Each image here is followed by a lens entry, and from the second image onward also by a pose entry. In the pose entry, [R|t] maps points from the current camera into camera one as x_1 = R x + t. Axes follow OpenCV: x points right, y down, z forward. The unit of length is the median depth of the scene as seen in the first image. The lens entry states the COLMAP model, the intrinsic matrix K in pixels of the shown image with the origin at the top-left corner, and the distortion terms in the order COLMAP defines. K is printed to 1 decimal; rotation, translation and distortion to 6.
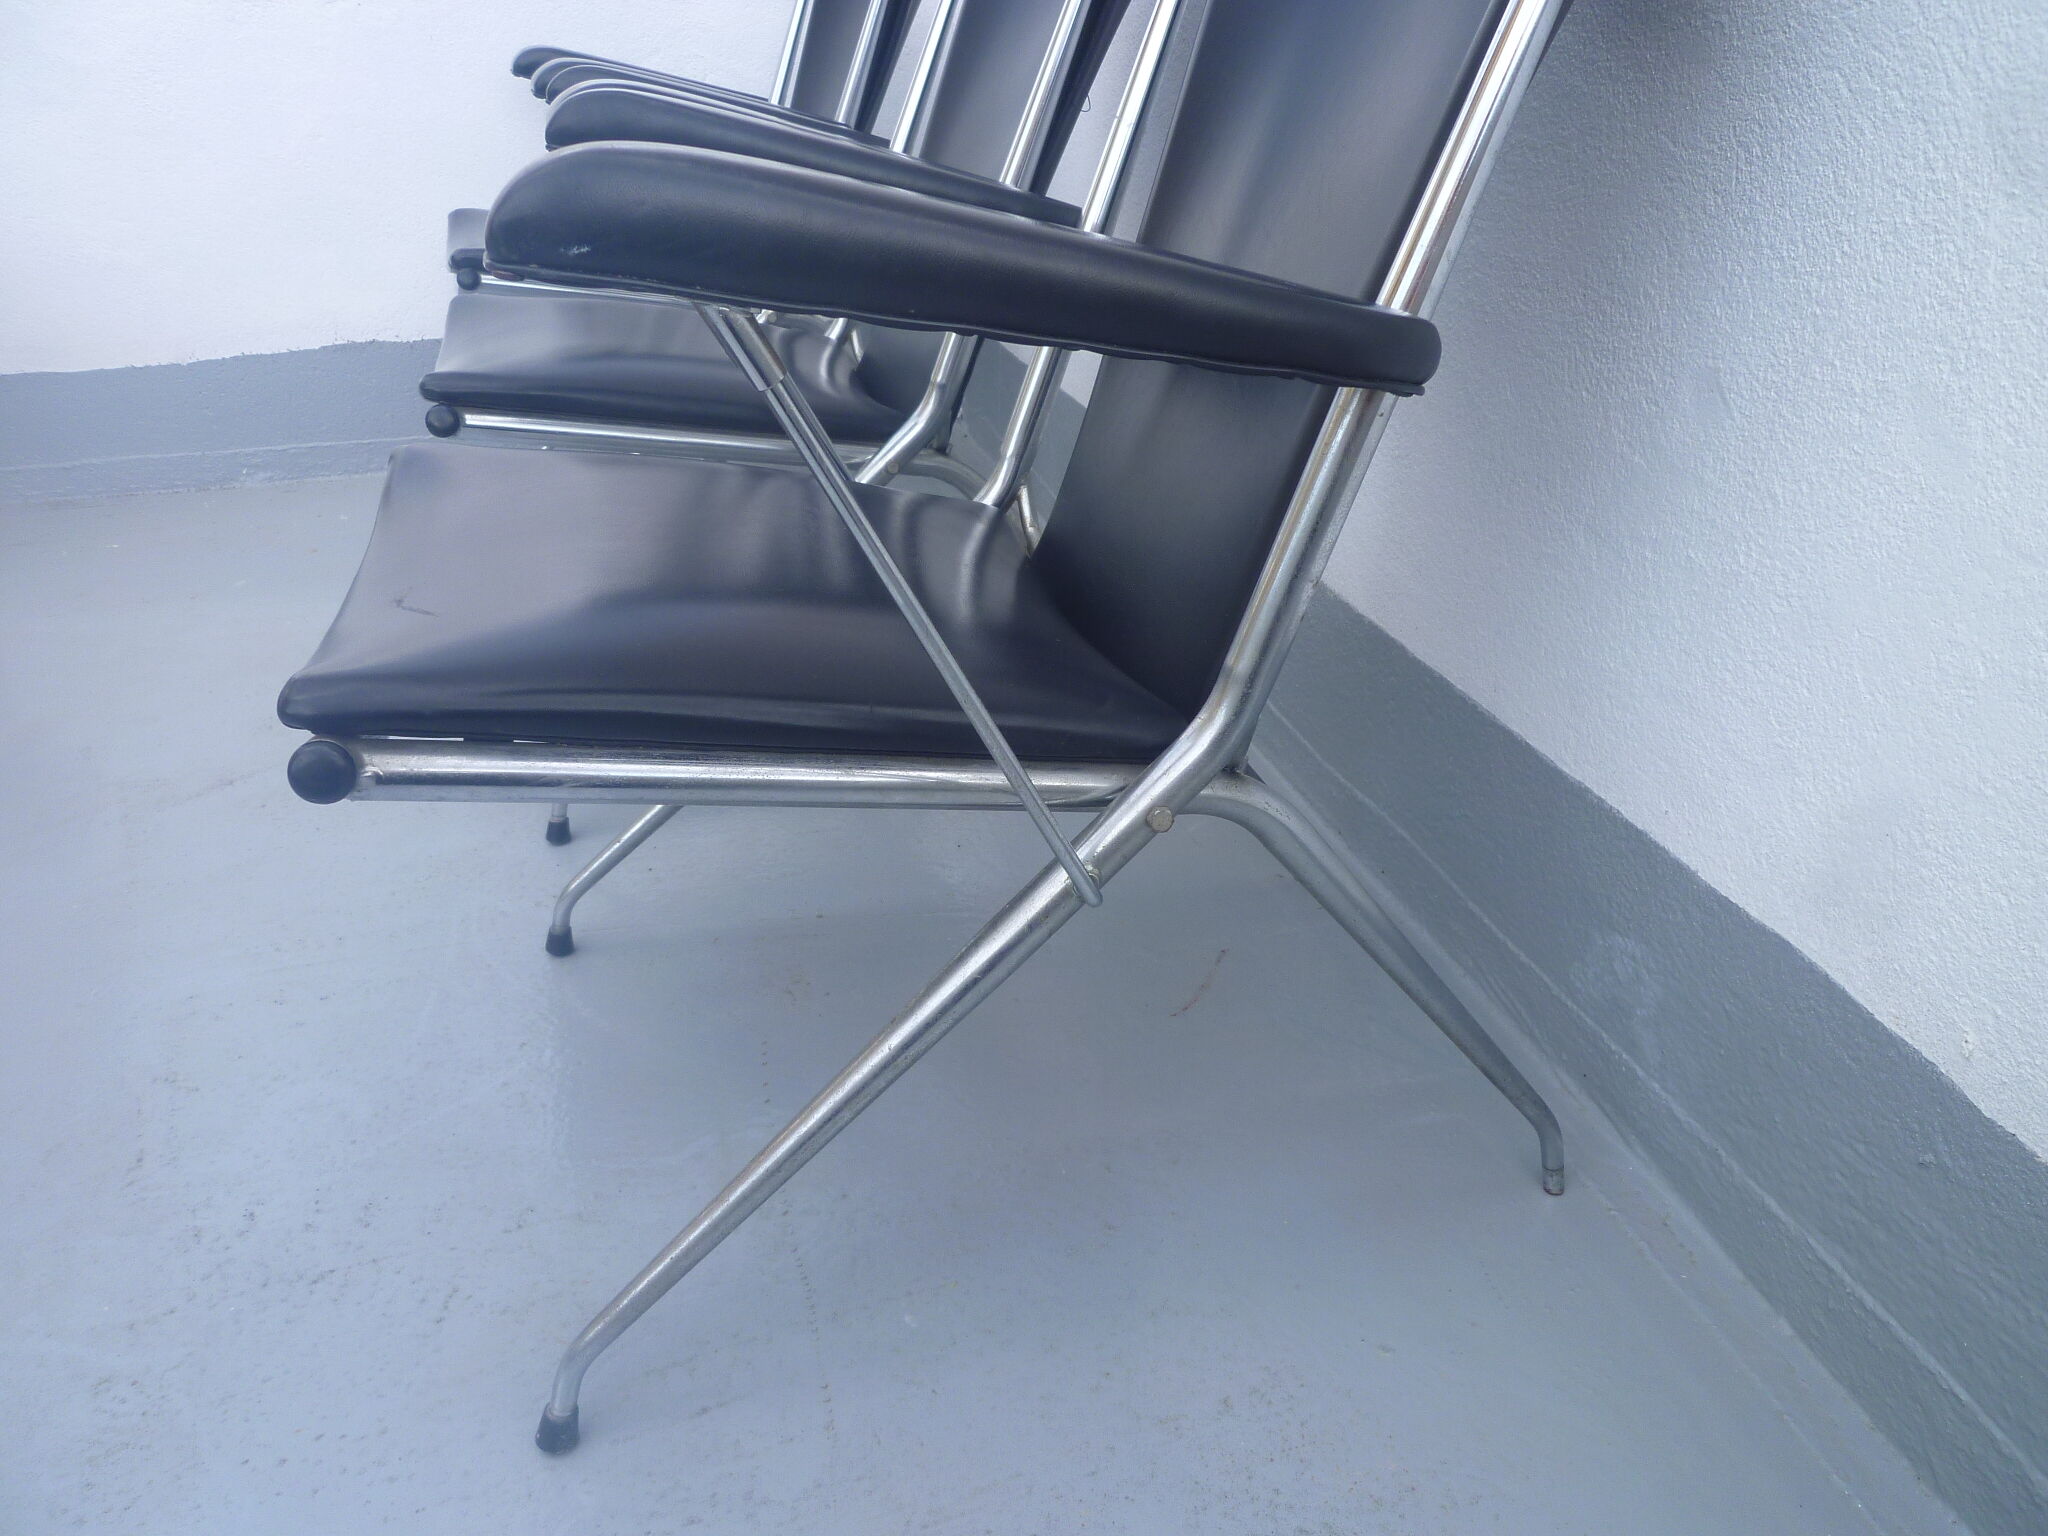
lens RADIAL K [[1550.3, 0, 1028.7], [0, 1550.3, 729.1], [0, 0, 1]] dist [-0.062313, 0.017204]
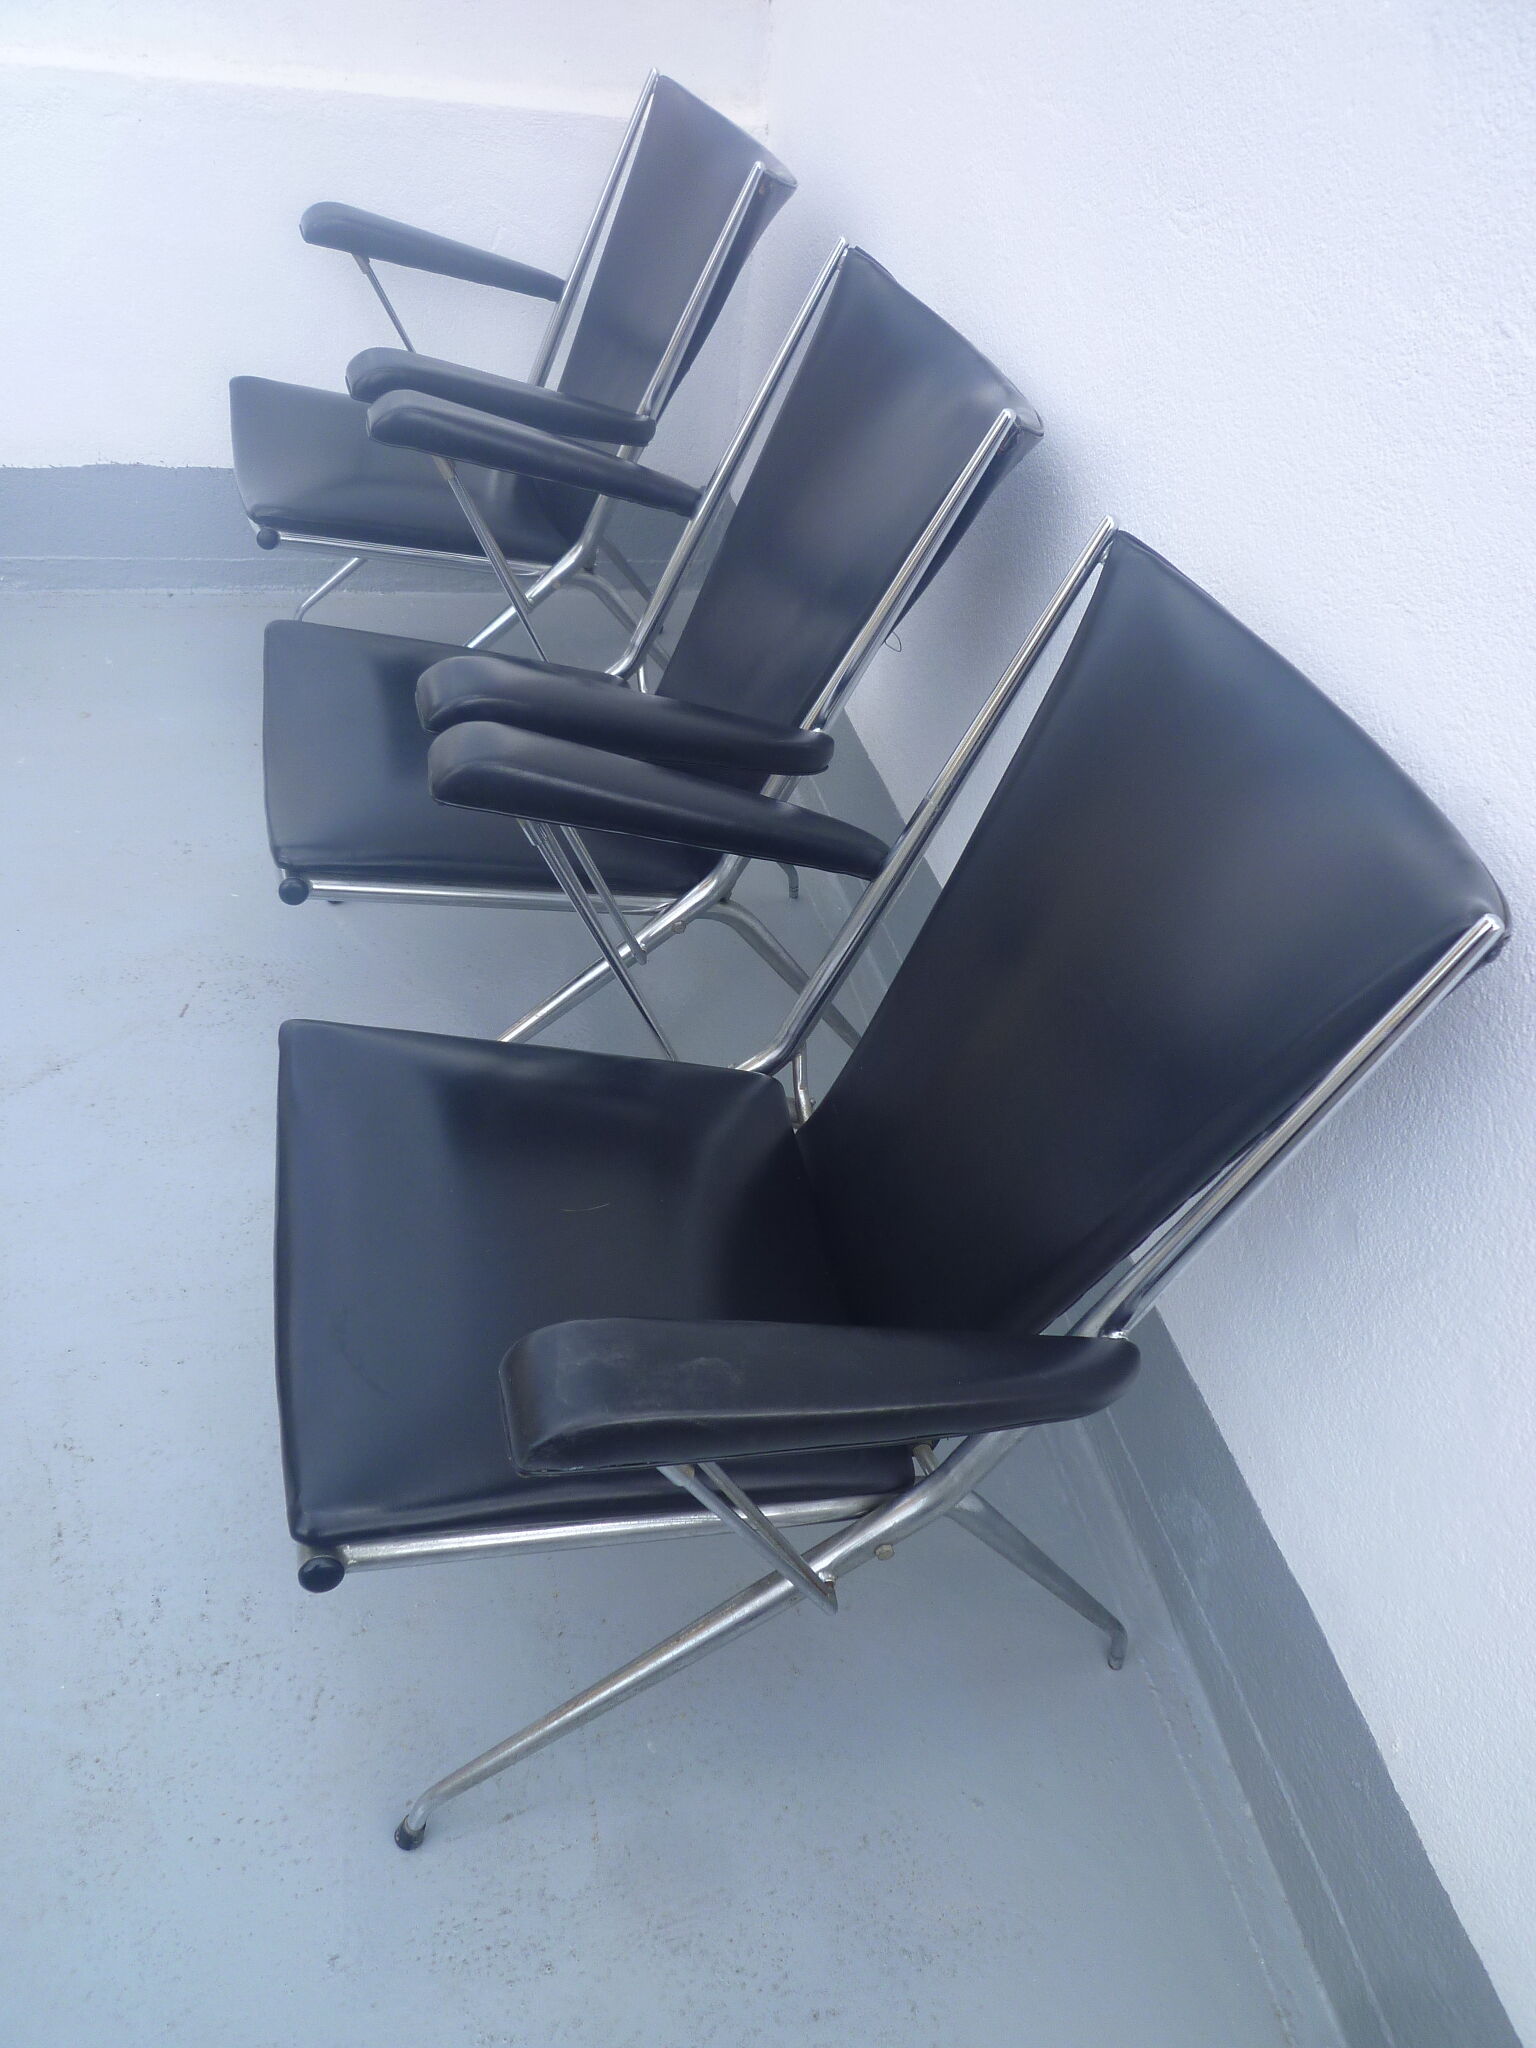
lens RADIAL K [[1550.3, 0, 768.0], [0, 1550.3, 1024.0], [0, 0, 1]] dist [-0.062313, 0.017204]
pose [[0.990644, 0.116770, 0.070628, -0.148029], [-0.131467, 0.955412, 0.264396, -0.639831], [-0.036605, -0.271207, 0.961825, -0.180570]]
